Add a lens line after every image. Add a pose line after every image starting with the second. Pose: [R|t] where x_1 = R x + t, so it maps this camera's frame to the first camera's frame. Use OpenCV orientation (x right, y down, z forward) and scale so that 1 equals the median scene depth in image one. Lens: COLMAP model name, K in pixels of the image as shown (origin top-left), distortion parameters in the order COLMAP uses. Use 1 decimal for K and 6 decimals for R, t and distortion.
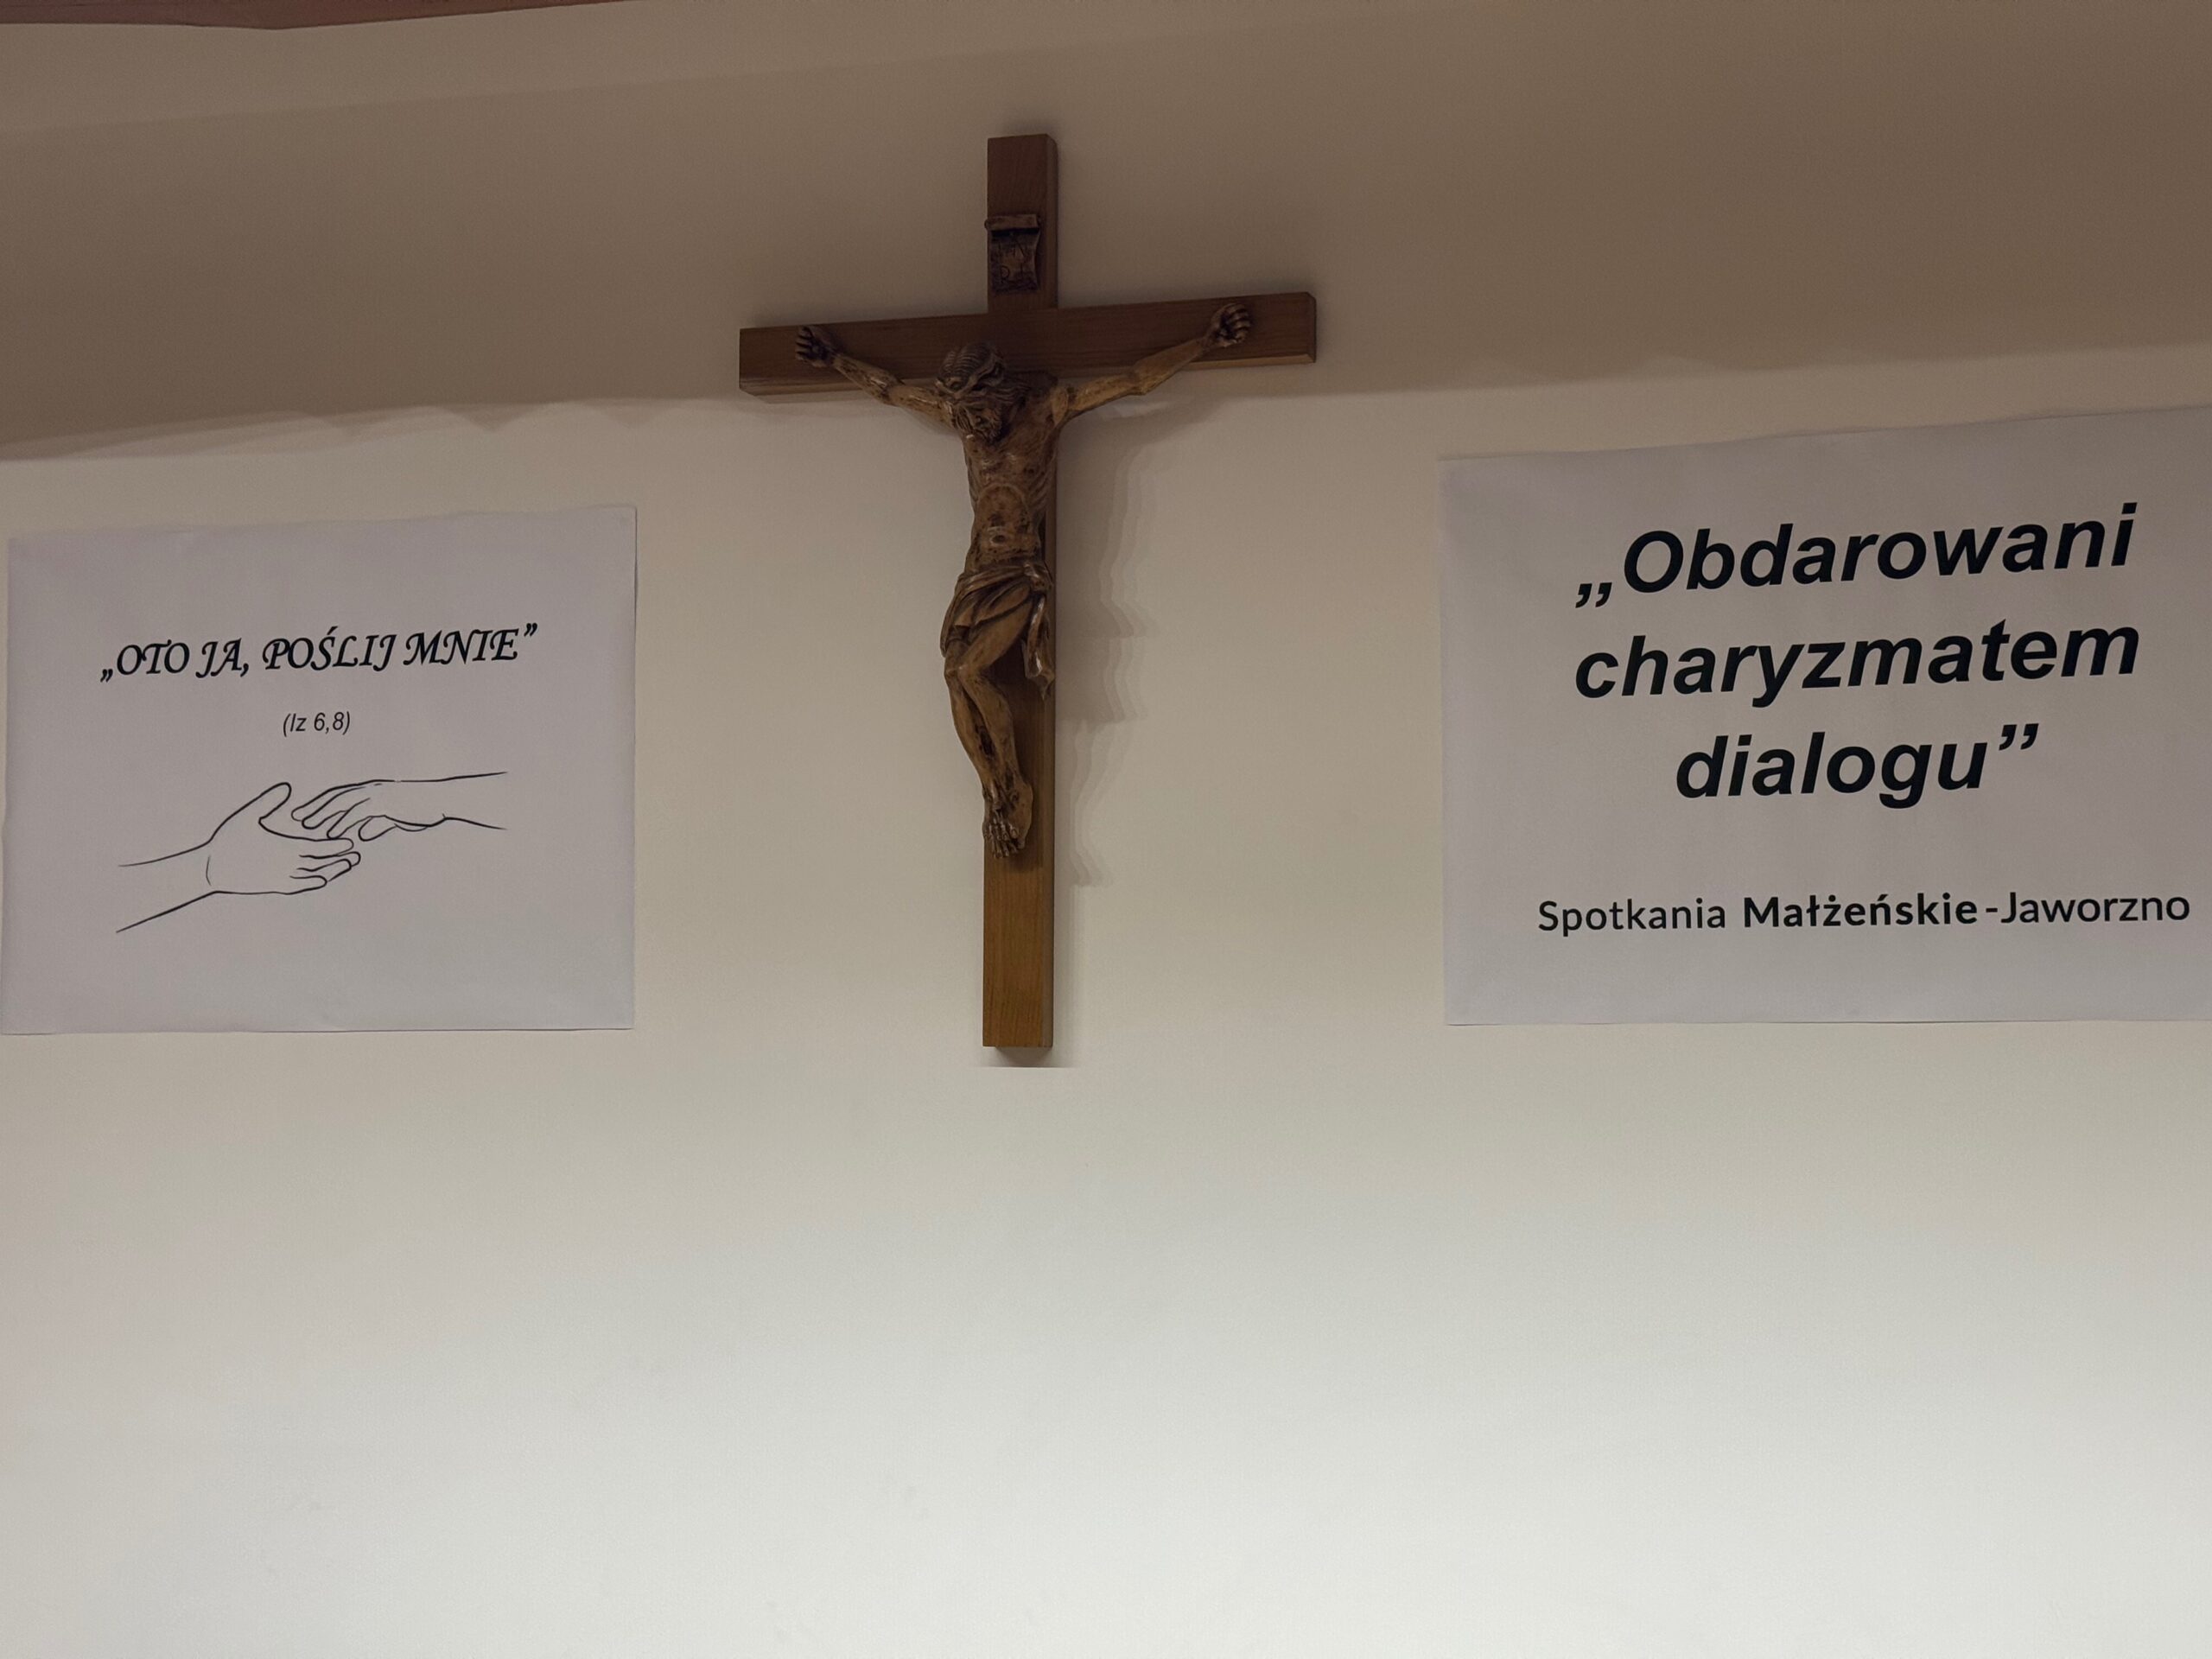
lens RADIAL K [[3397.0, 0, 1106.5], [0, 3397.0, 817.4], [0, 0, 1]] dist [0.176684, 0.000000]
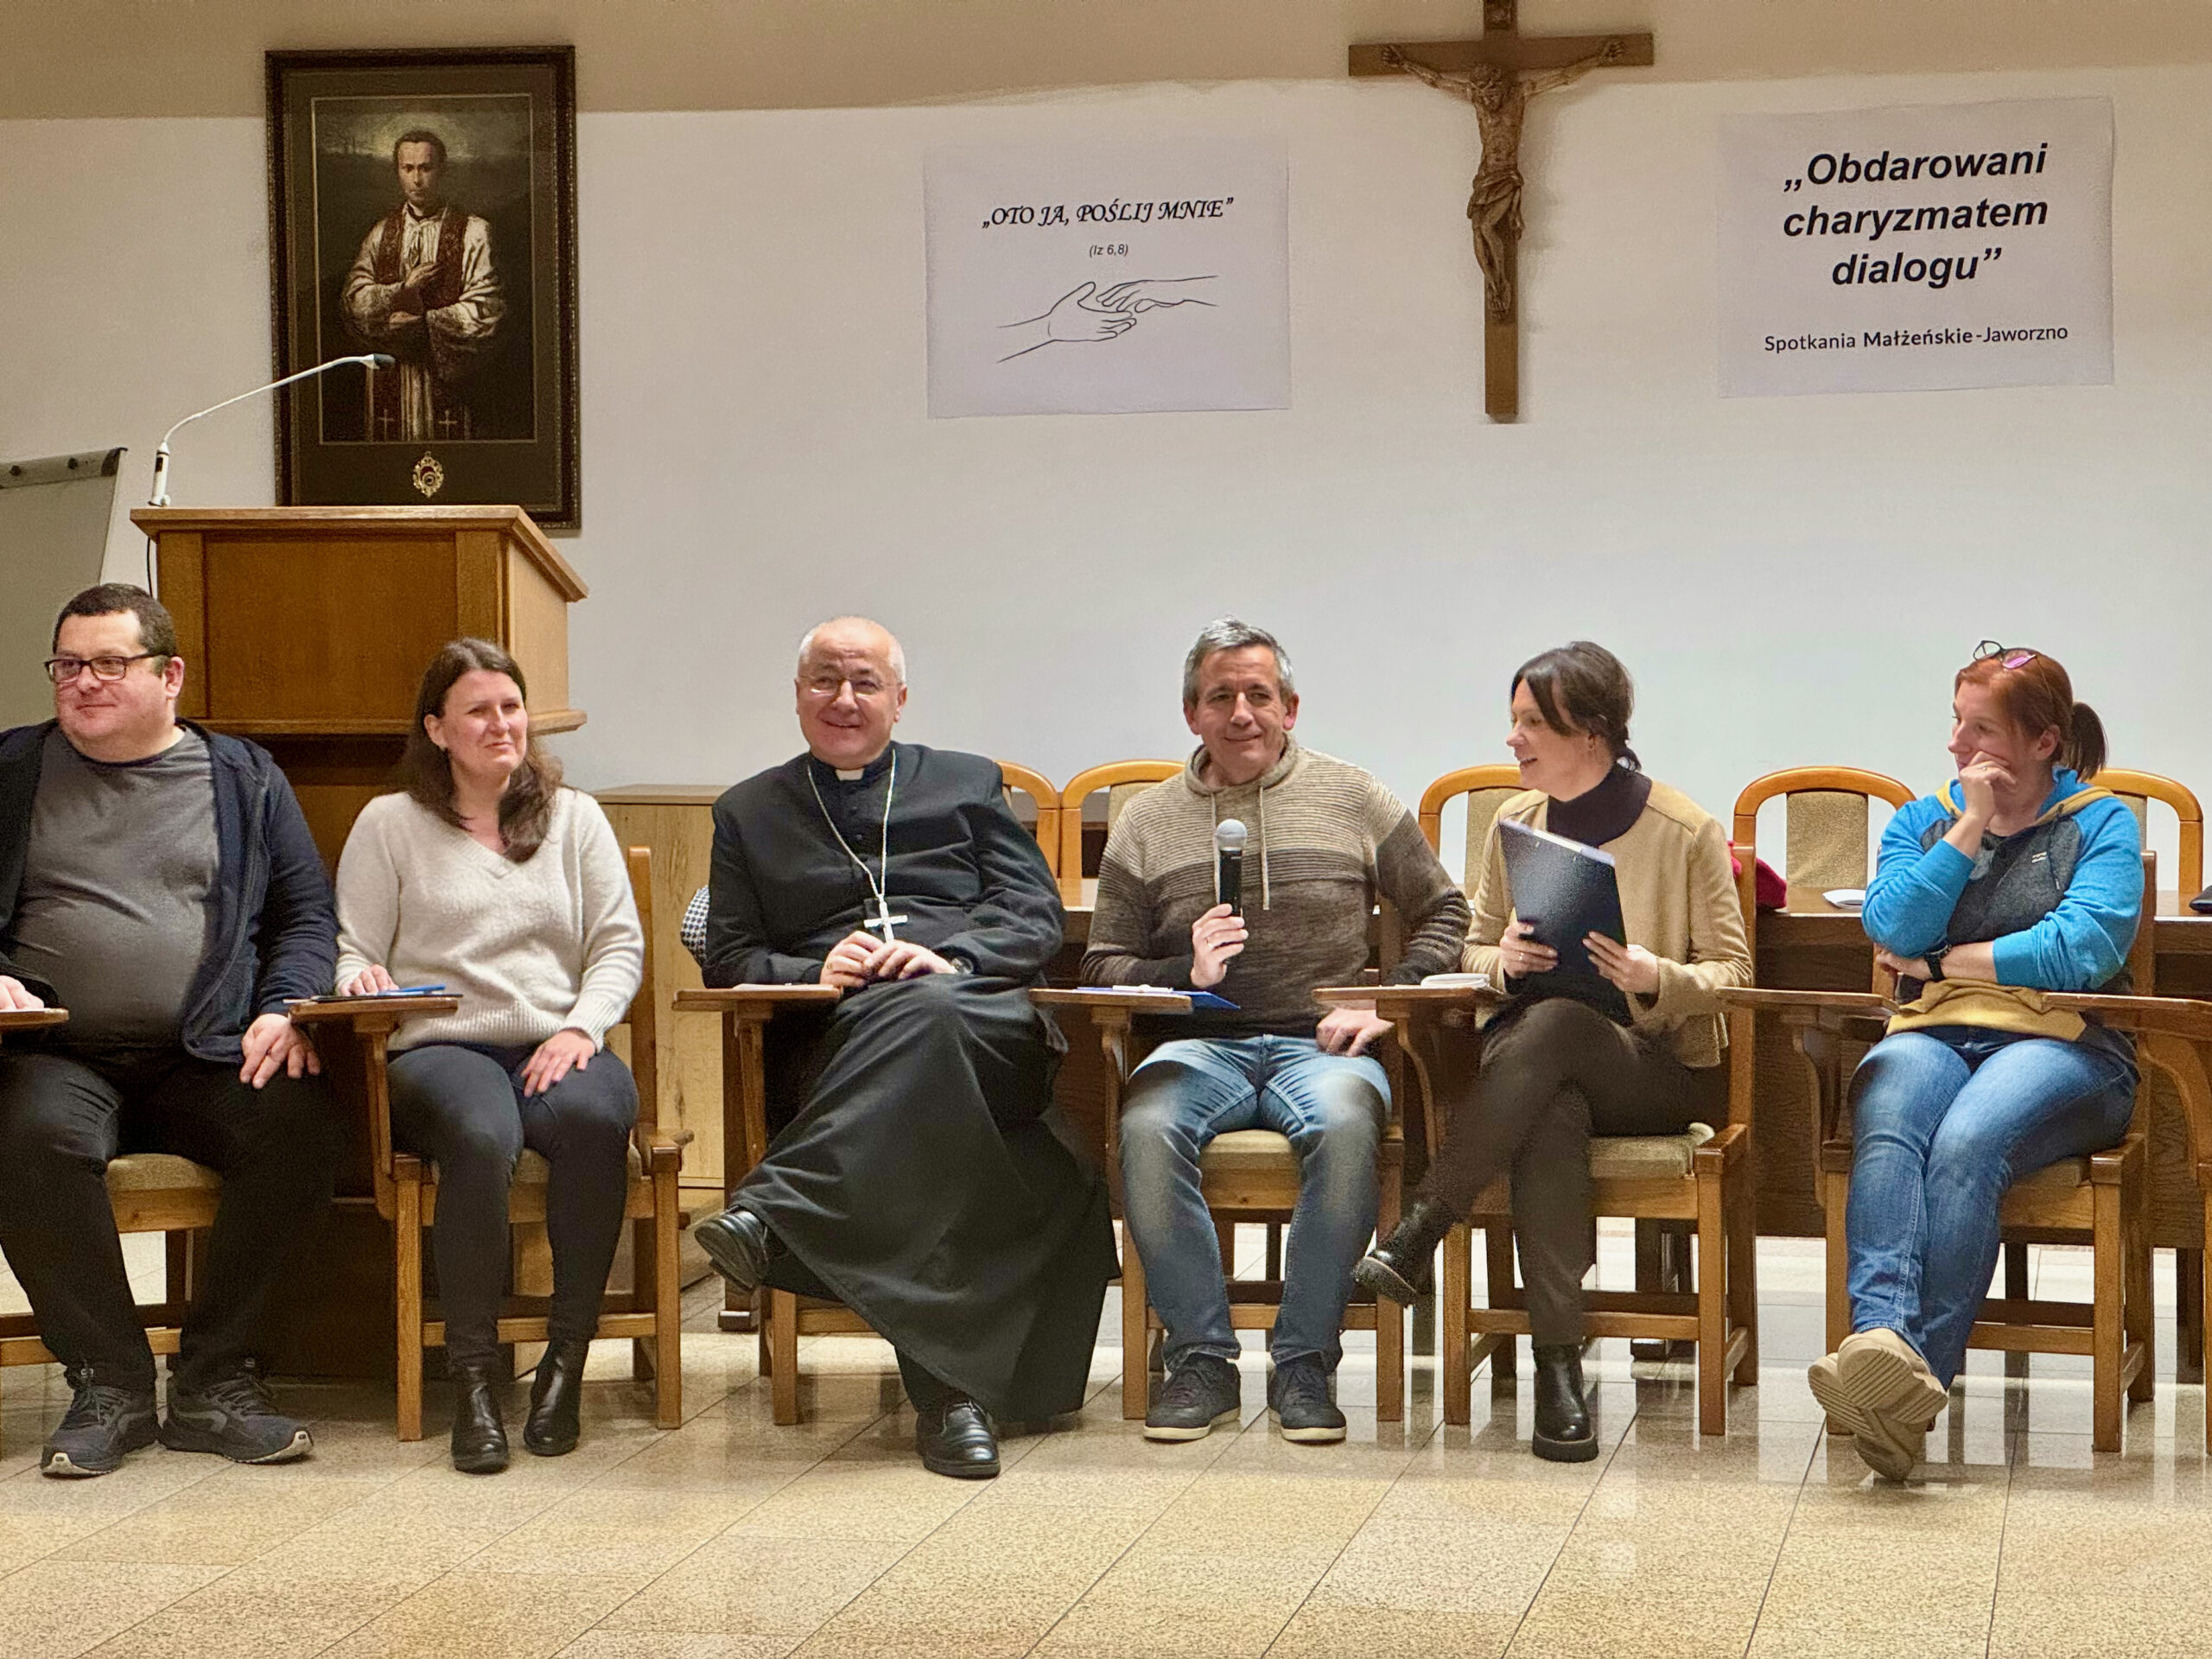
lens RADIAL K [[5112.4, 0, 1091.1], [0, 5112.4, 818.5], [0, 0, 1]] dist [0.241804, 0.000000]
pose [[0.994512, -0.026453, 0.101222, -0.608904], [0.012586, 0.990731, 0.135253, -0.113719], [-0.103861, -0.133236, 0.985627, -2.092772]]
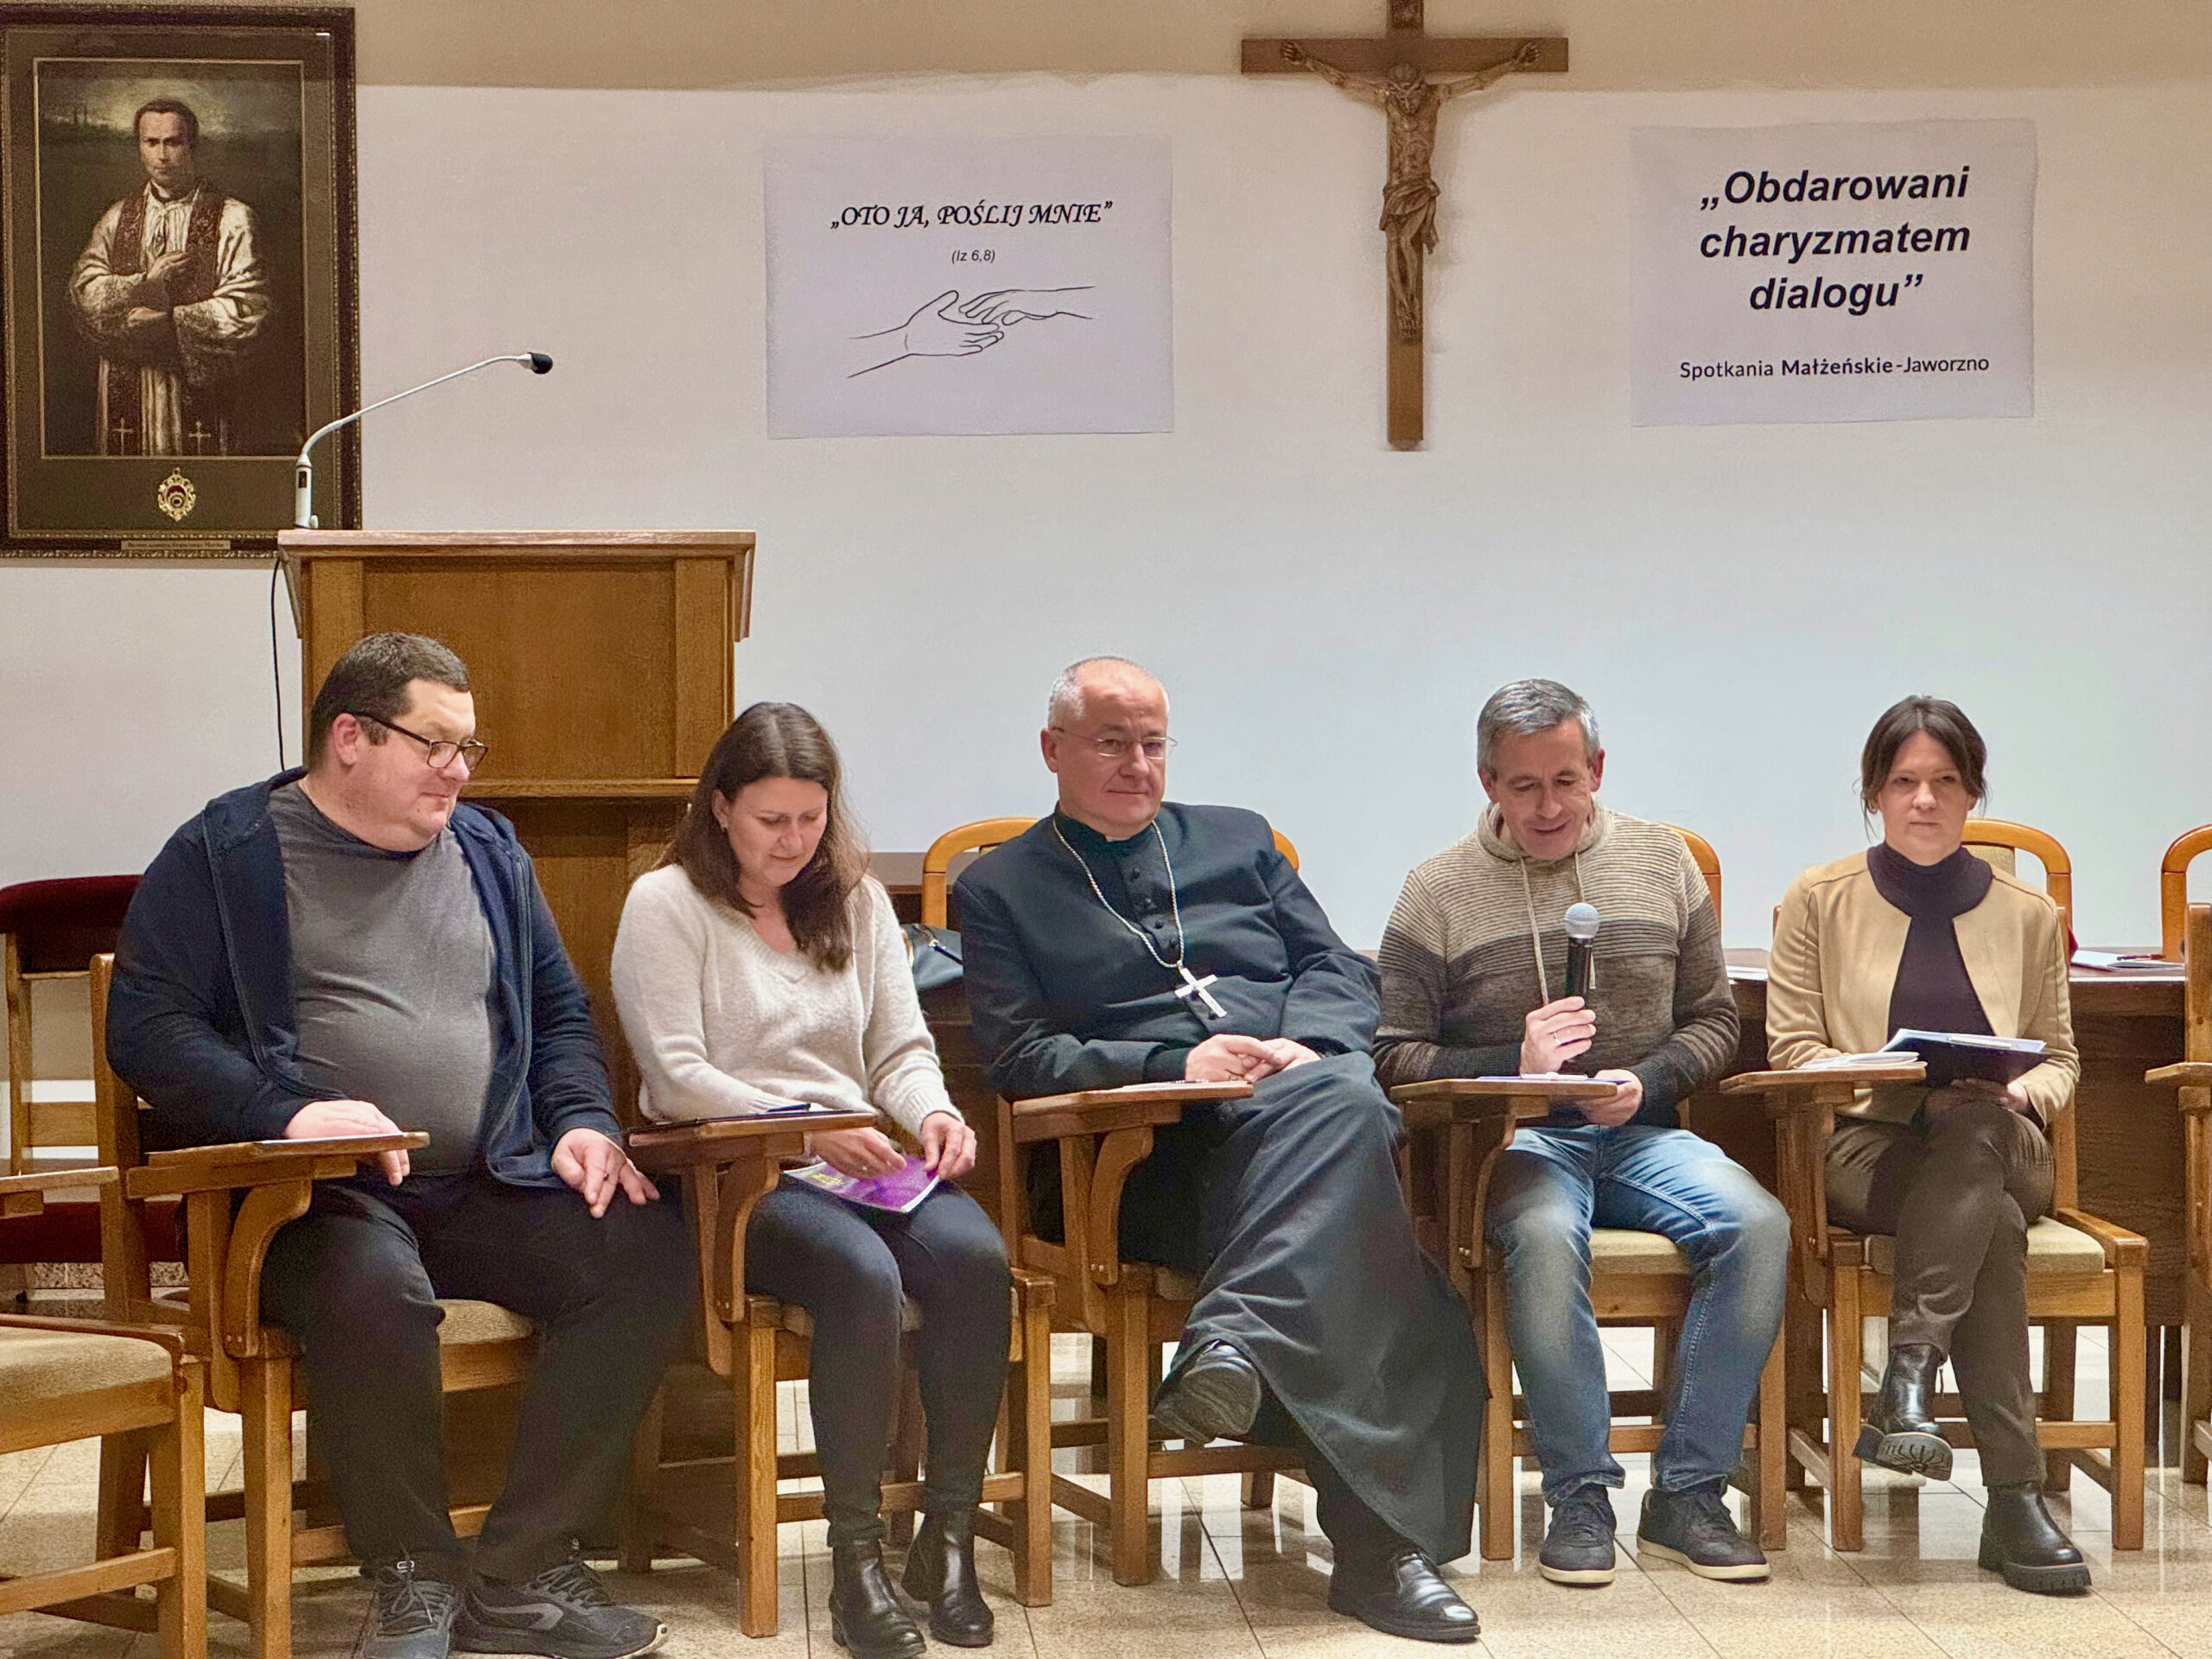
lens RADIAL K [[5112.4, 0, 1106.0], [0, 5112.4, 838.5], [0, 0, 1]] dist [0.241804, 0.000000]
pose [[0.926114, -0.035872, 0.375535, -1.306384], [-0.014971, 0.991190, 0.131600, -0.088447], [-0.376947, -0.127499, 0.917418, -1.630788]]
